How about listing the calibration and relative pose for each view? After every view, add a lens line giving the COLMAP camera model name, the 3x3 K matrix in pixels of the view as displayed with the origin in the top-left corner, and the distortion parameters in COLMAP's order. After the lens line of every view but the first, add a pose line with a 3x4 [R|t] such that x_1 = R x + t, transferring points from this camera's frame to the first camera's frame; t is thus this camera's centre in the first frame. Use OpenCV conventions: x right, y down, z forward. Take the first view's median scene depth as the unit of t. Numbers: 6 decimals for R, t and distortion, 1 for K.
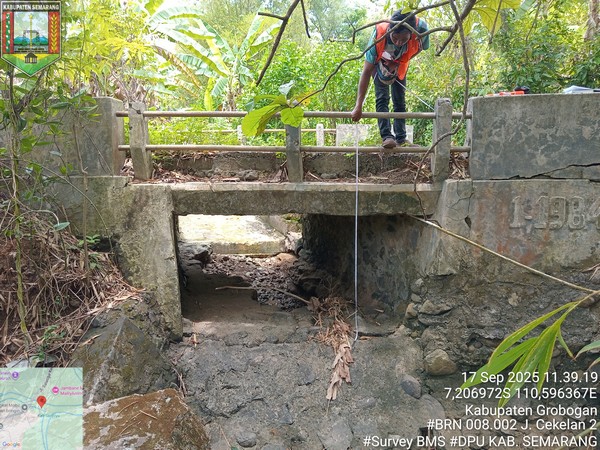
lens RADIAL K [[454.6, 0, 301.5], [0, 454.6, 225.5], [0, 0, 1]] dist [0.024625, -0.081147]
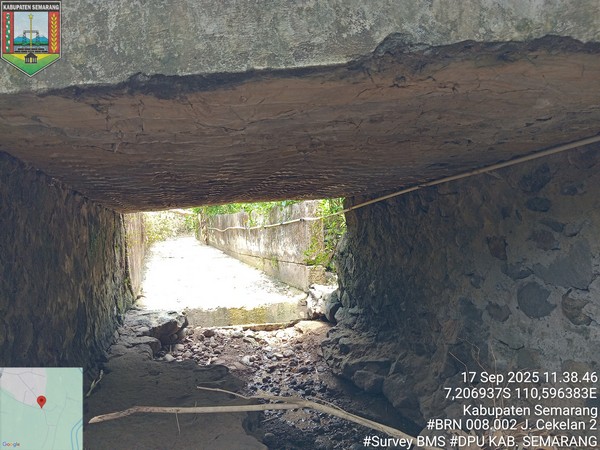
lens RADIAL K [[454.6, 0, 297.7], [0, 454.6, 223.1], [0, 0, 1]] dist [0.024625, -0.081147]
pose [[0.998285, -0.055014, -0.020035, -0.032604], [0.050528, 0.982389, -0.179883, 0.044214], [0.029578, 0.178562, 0.983484, 0.402323]]
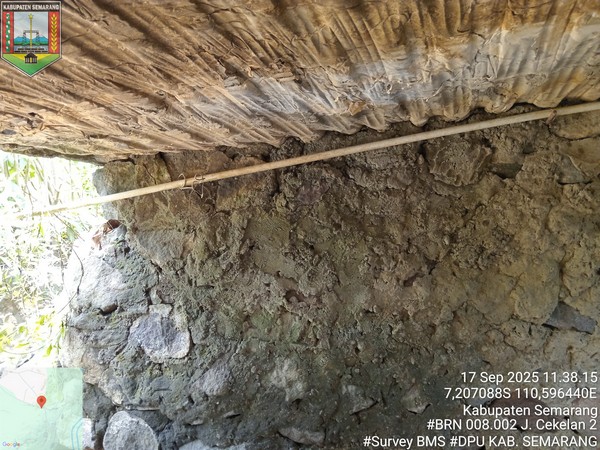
lens RADIAL K [[454.6, 0, 300.2], [0, 454.6, 224.7], [0, 0, 1]] dist [0.024625, -0.081147]
pose [[0.474404, 0.052434, 0.878744, -0.128082], [0.229302, 0.956405, -0.180860, 0.005217], [-0.849918, 0.287299, 0.441699, 0.764091]]
